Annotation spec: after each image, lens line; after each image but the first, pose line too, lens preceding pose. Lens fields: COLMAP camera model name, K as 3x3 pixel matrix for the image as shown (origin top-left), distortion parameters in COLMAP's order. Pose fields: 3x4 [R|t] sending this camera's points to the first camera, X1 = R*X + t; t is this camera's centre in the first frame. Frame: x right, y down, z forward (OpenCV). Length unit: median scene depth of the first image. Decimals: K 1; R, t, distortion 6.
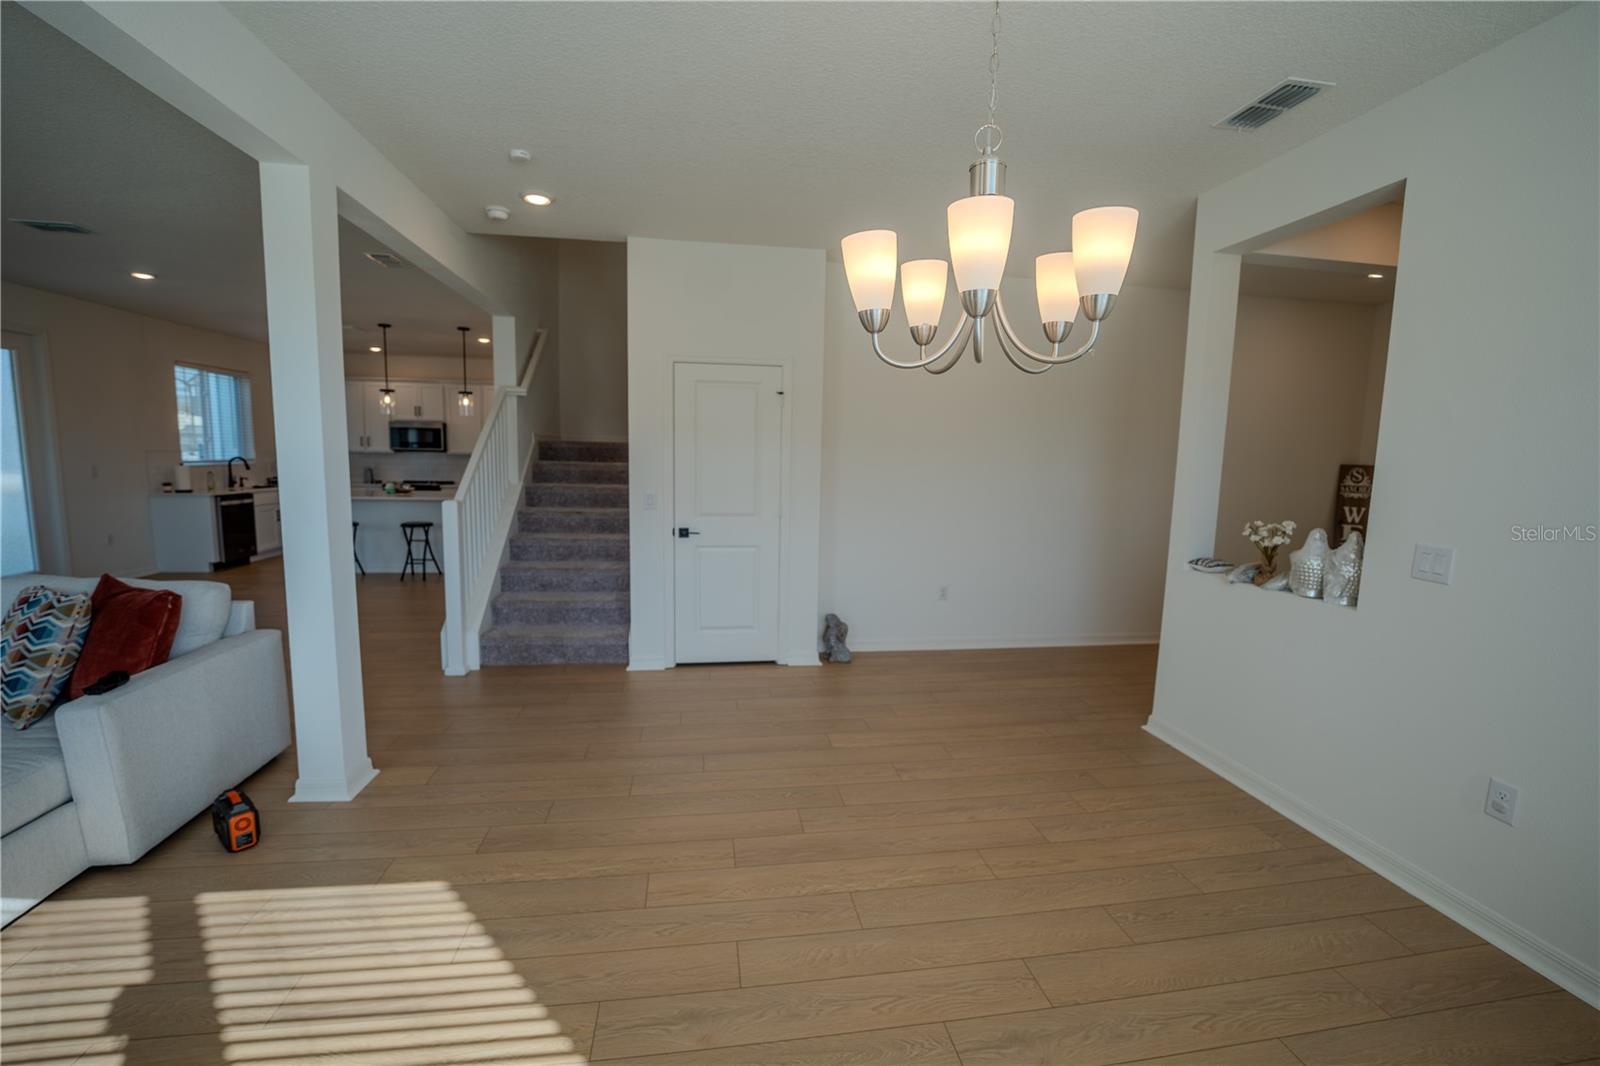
lens RADIAL K [[667.4, 0, 794.0], [0, 667.4, 530.0], [0, 0, 1]] dist [-0.000806, -0.000113]
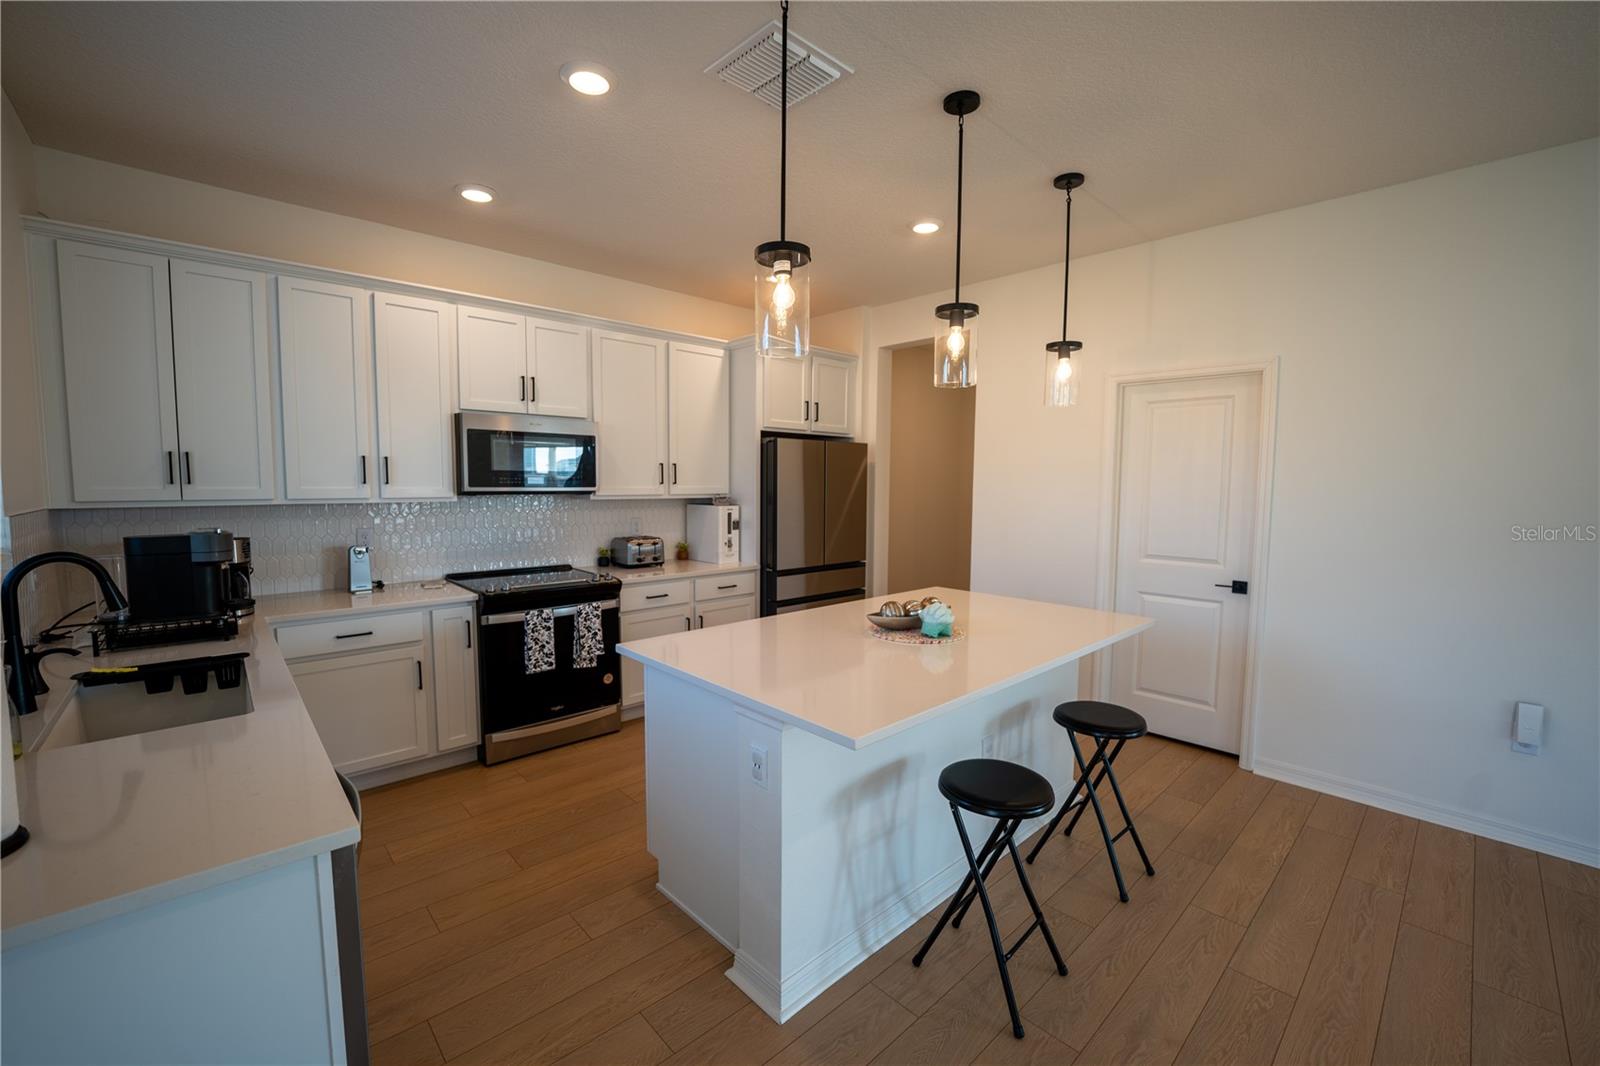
lens RADIAL K [[667.4, 0, 794.0], [0, 667.4, 530.0], [0, 0, 1]] dist [-0.000806, -0.000113]
pose [[0.799576, -0.060616, 0.597498, -0.674705], [0.055490, 0.998094, 0.027000, -0.100286], [-0.597996, 0.011567, 0.801415, 0.606501]]
